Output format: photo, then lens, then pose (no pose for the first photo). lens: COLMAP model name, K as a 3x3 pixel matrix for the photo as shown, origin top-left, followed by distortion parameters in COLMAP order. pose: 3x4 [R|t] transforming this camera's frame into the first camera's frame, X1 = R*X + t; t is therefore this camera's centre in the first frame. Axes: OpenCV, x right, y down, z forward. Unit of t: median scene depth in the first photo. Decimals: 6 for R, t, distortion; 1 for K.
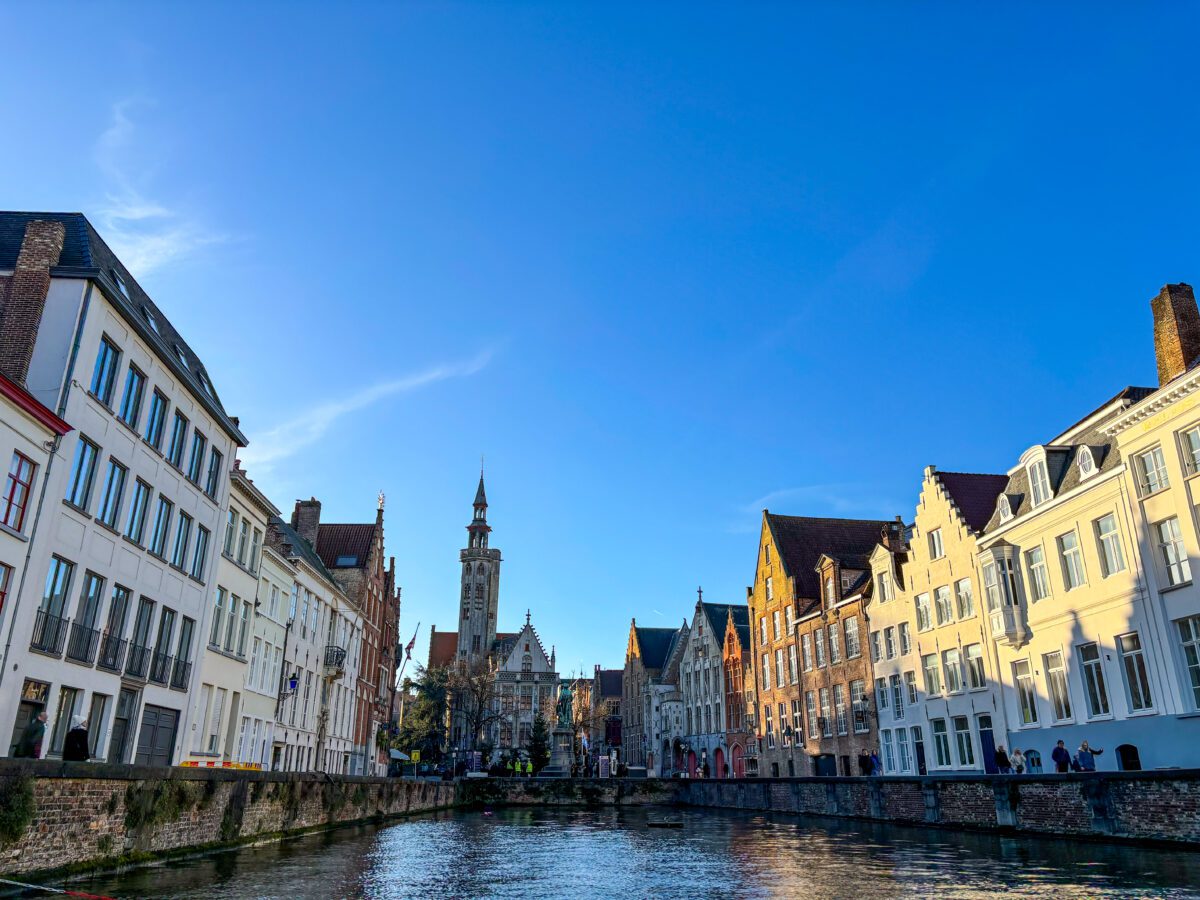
lens RADIAL K [[887.2, 0, 595.4], [0, 887.2, 441.8], [0, 0, 1]] dist [0.007631, -0.012100]
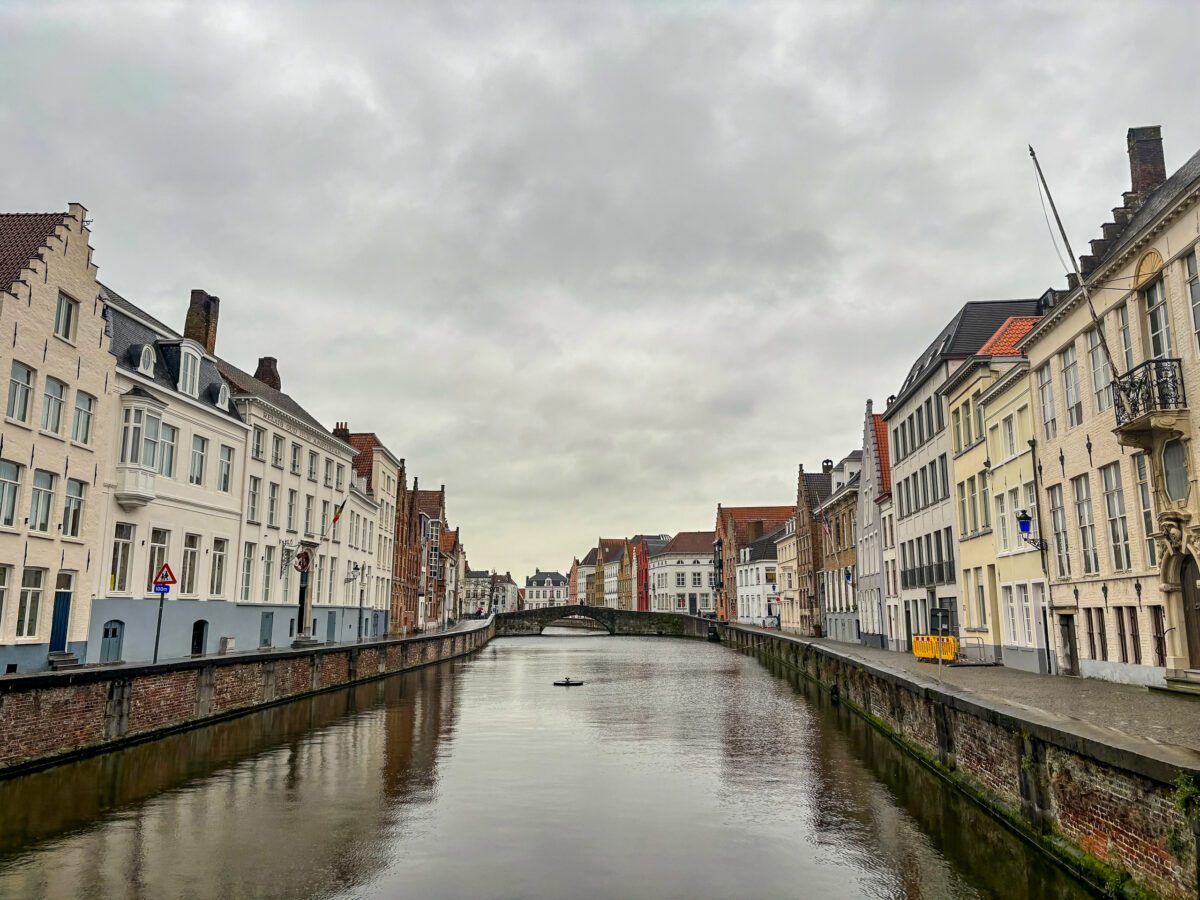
lens RADIAL K [[887.2, 0, 595.8], [0, 887.2, 456.1], [0, 0, 1]] dist [0.007631, -0.012100]
pose [[-0.983213, 0.032346, 0.179573, -0.149781], [-0.065624, 0.855619, -0.513430, 0.628425], [-0.170254, -0.516595, -0.839132, 1.740497]]
